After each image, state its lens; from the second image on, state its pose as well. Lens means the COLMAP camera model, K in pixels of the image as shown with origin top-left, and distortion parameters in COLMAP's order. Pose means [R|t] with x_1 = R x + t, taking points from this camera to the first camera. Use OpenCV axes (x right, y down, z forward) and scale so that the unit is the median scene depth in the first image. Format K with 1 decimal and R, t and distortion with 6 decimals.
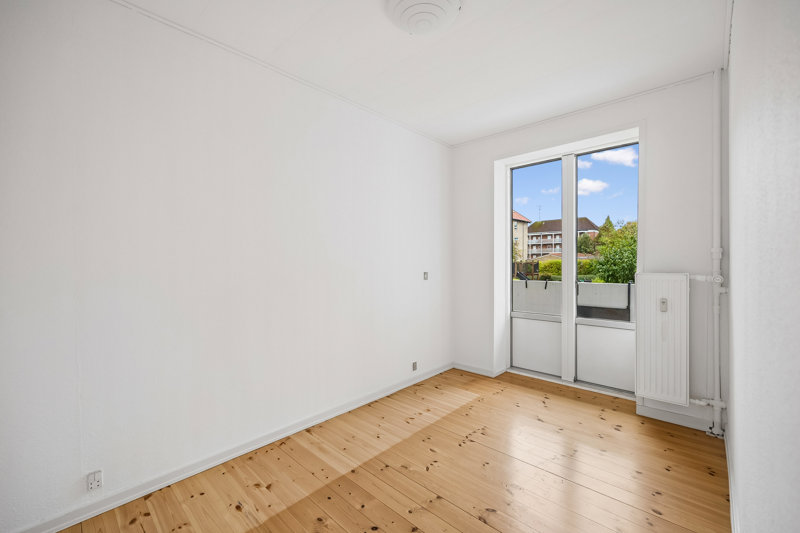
lens RADIAL K [[335.4, 0, 400.0], [0, 335.4, 266.5], [0, 0, 1]] dist [-0.000633, -0.000048]
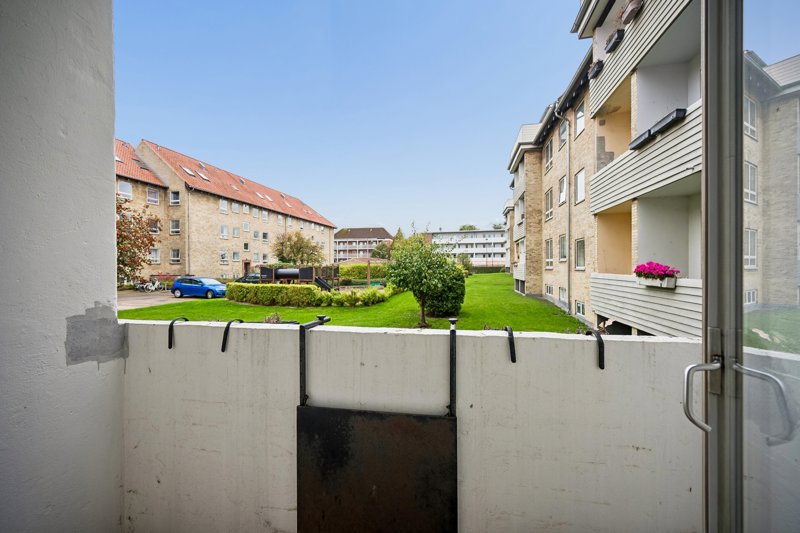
lens RADIAL K [[332.2, 0, 400.0], [0, 332.2, 266.5], [0, 0, 1]] dist [-0.000044, -0.000004]
pose [[0.849600, -0.001210, 0.527426, 0.056793], [0.007988, 0.999912, -0.010573, -0.000928], [-0.527367, 0.013196, 0.849535, 0.090462]]
